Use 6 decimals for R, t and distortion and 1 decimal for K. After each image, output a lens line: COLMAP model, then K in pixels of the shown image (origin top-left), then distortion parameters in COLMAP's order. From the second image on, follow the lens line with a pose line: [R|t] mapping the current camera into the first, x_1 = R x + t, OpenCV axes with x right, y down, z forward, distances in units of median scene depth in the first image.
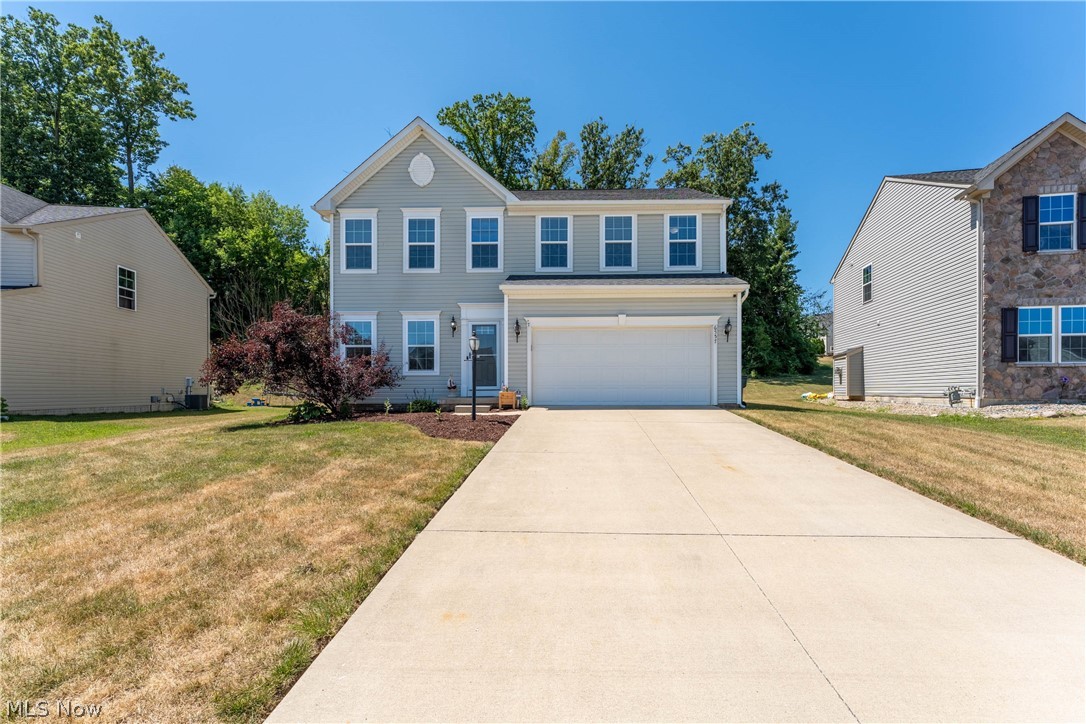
lens RADIAL K [[455.1, 0, 546.1], [0, 455.1, 347.1], [0, 0, 1]] dist [0.001024, -0.003352]
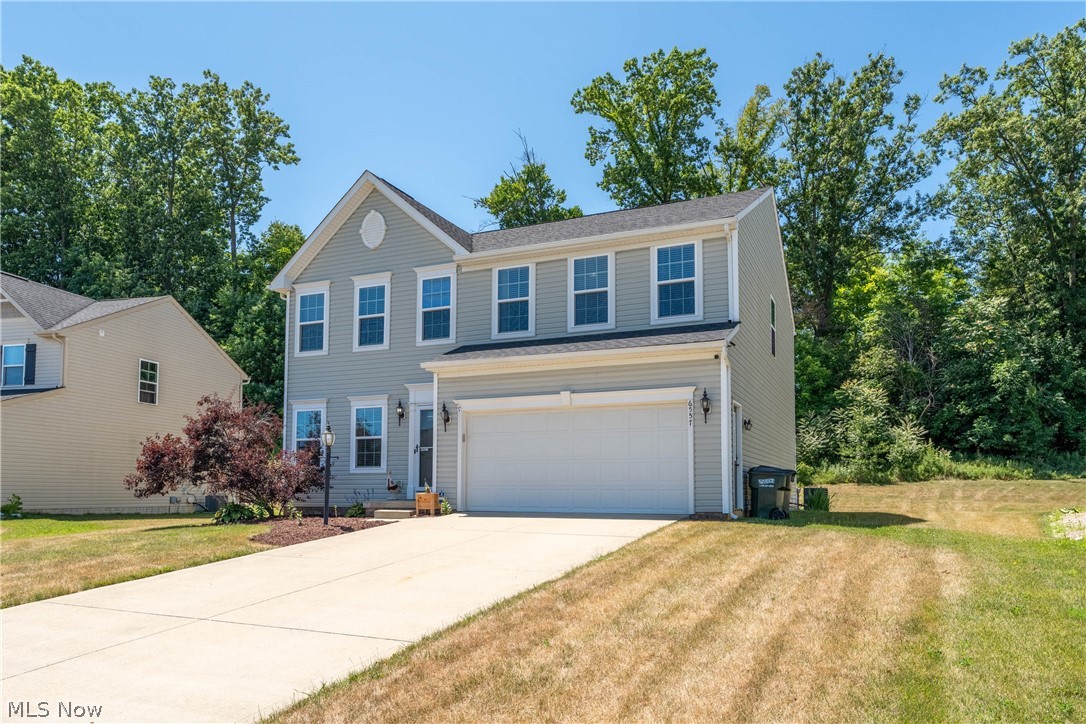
lens RADIAL K [[718.3, 0, 543.0], [0, 718.3, 362.0], [0, 0, 1]] dist [0.002698, 0.002397]
pose [[0.925466, -0.061212, -0.373852, 0.509984], [0.028611, 0.995335, -0.092143, -0.009728], [0.377748, 0.074579, 0.922900, -0.103942]]
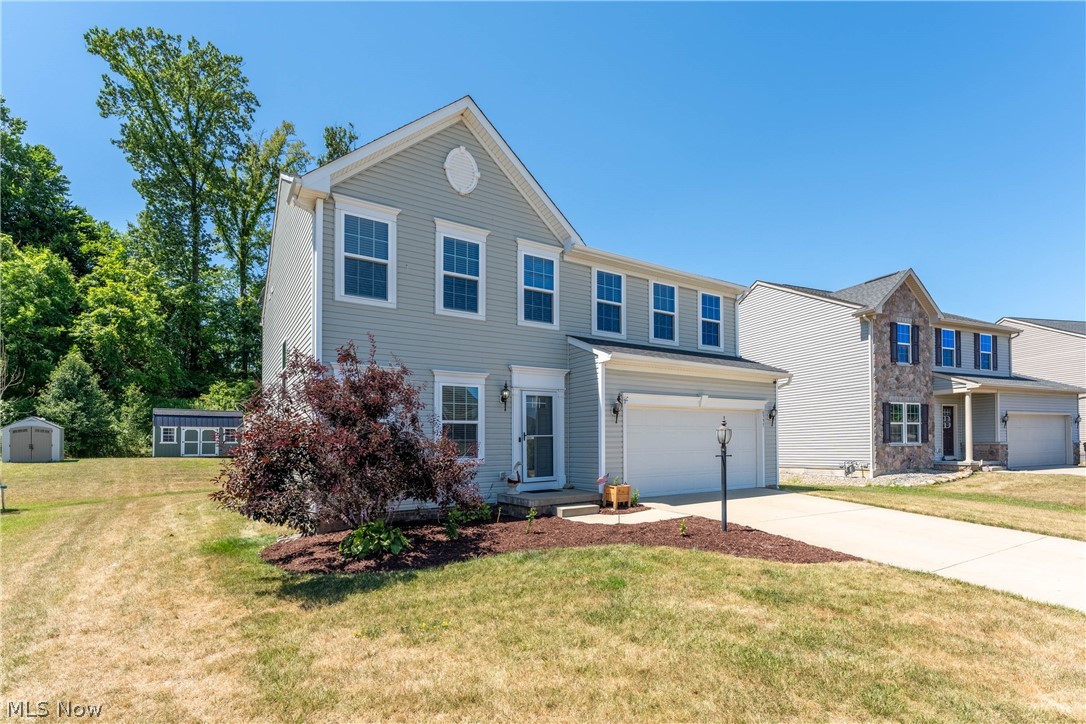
lens RADIAL K [[504.9, 0, 560.1], [0, 504.9, 393.0], [0, 0, 1]] dist [0.012932, -0.021690]
pose [[0.826657, 0.049127, 0.560557, -0.569098], [-0.039005, 0.998788, -0.030012, -0.029062], [-0.561352, 0.002945, 0.827572, 0.269527]]
